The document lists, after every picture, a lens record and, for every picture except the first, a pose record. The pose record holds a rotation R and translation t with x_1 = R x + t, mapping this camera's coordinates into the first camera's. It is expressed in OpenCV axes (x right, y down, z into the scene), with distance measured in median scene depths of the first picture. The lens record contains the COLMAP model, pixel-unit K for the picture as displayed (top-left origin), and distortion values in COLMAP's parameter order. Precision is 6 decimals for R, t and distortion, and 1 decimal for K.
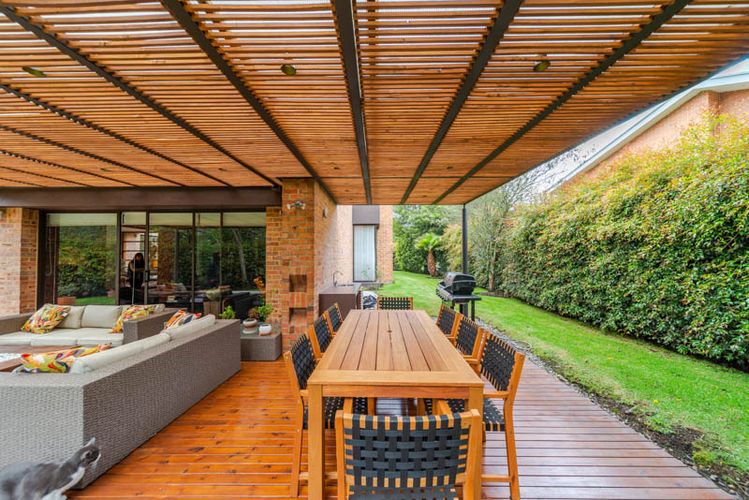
lens RADIAL K [[284.5, 0, 374.7], [0, 284.5, 250.7], [0, 0, 1]] dist [0.003555, 0.000114]
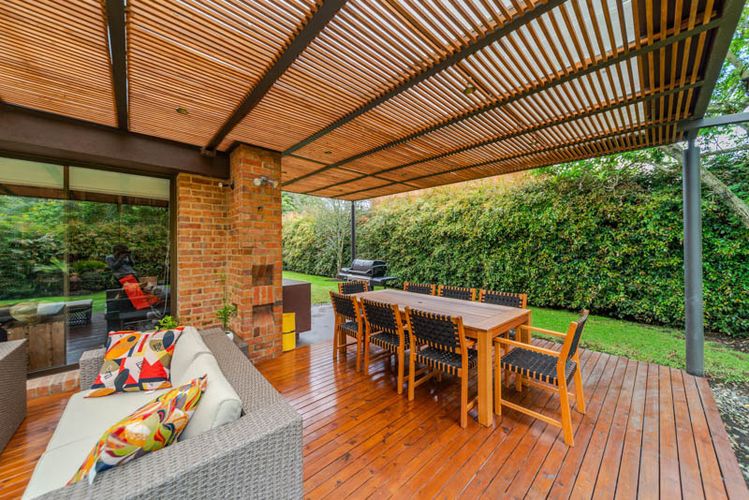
lens RADIAL K [[284.5, 0, 379.5], [0, 284.5, 248.7], [0, 0, 1]] dist [0.003555, 0.000114]
pose [[0.684443, 0.000872, 0.729066, -0.634593], [-0.011986, 0.999878, 0.010057, 0.023994], [-0.728968, -0.015622, 0.684370, 0.178026]]
